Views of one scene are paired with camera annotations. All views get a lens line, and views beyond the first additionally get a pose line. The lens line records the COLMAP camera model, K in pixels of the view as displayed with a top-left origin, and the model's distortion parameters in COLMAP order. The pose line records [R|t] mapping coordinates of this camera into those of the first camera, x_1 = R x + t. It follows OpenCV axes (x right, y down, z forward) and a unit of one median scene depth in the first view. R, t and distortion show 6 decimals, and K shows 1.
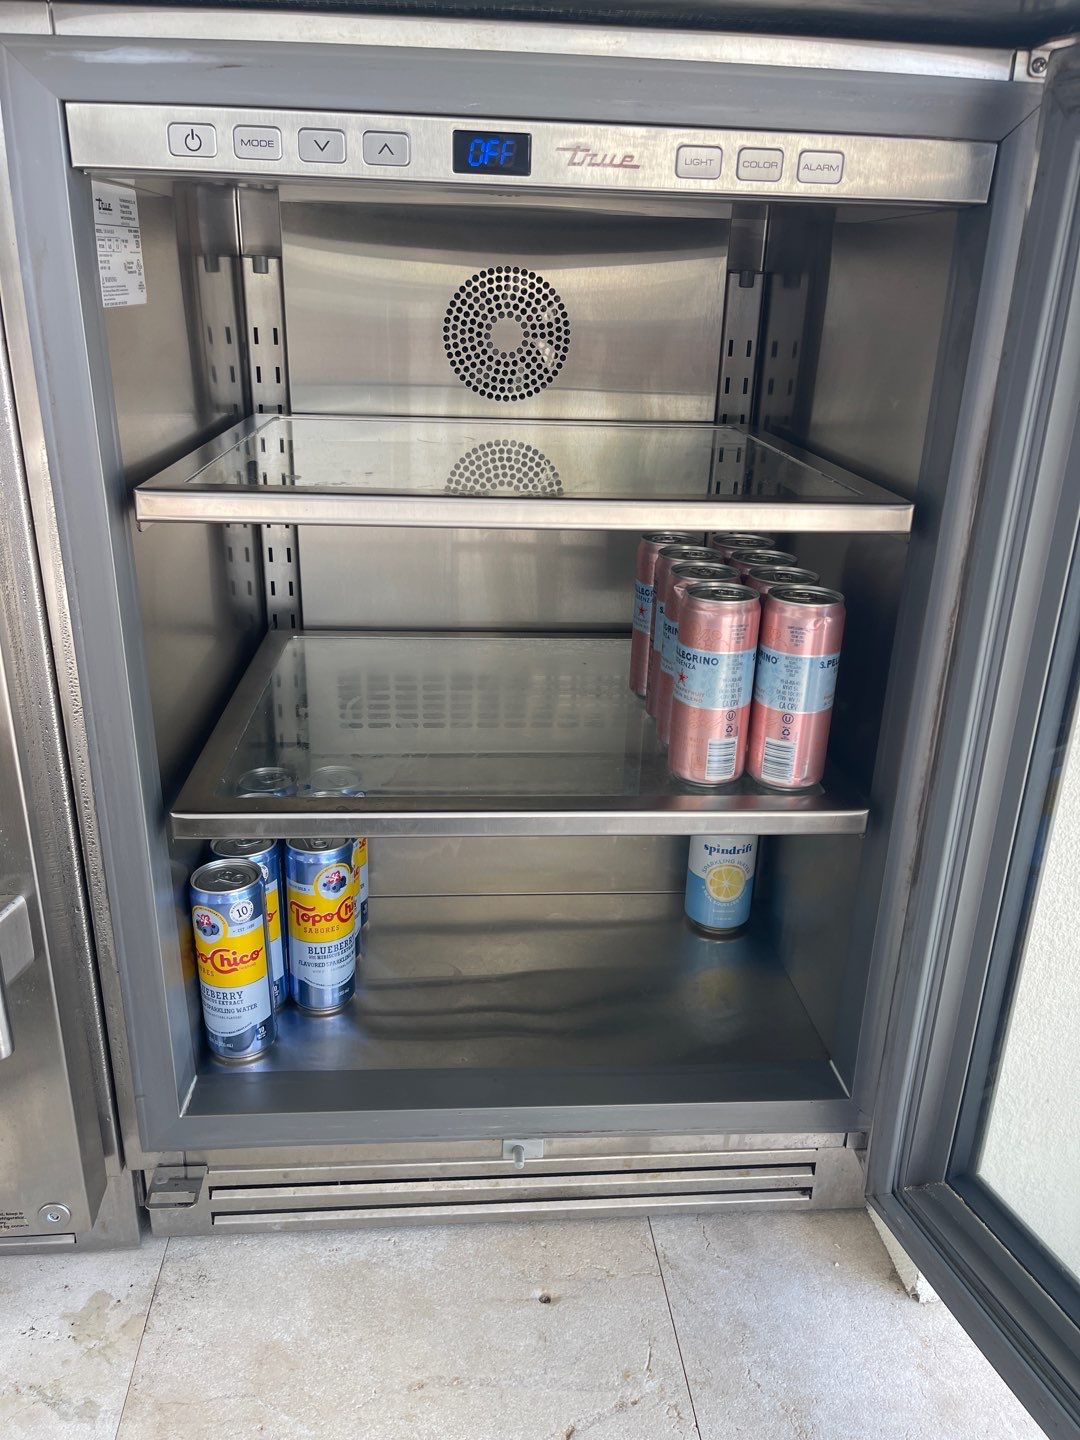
lens RADIAL K [[1102.6, 0, 540.0], [0, 1102.6, 720.0], [0, 0, 1]] dist [0.004320, -0.031572]
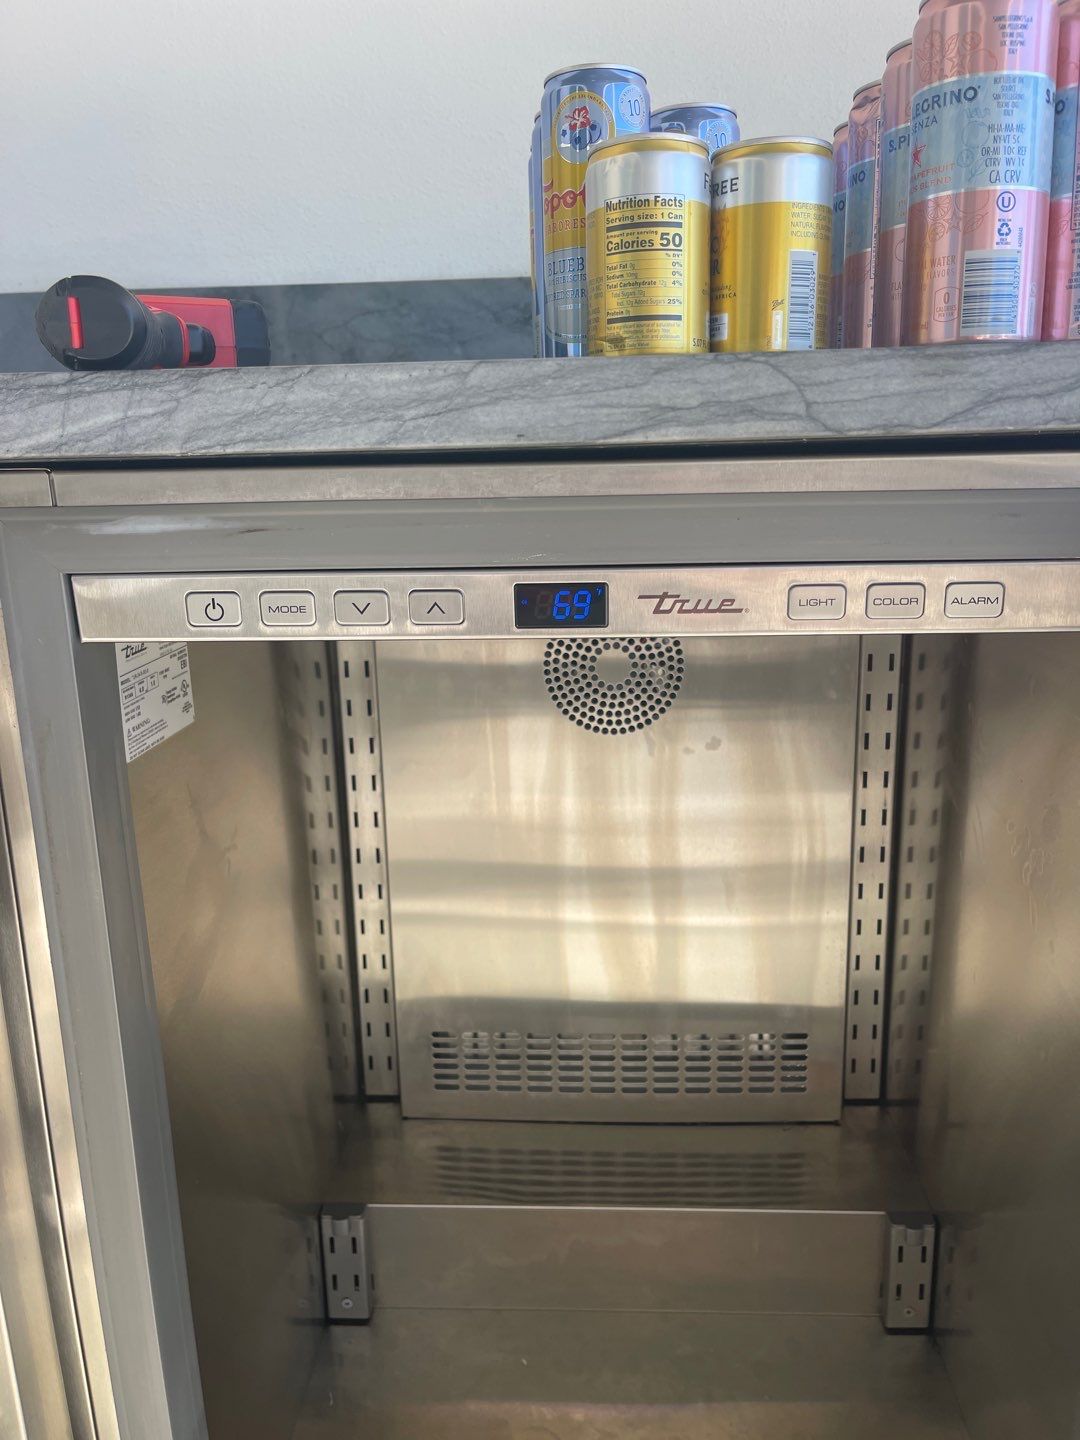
lens RADIAL K [[1091.4, 0, 540.0], [0, 1091.4, 720.0], [0, 0, 1]] dist [0.029010, -0.007215]
pose [[0.991046, -0.018240, -0.132269, 0.028093], [0.000448, 0.991074, -0.133310, -0.185329], [0.133520, 0.132057, 0.982208, 0.114726]]
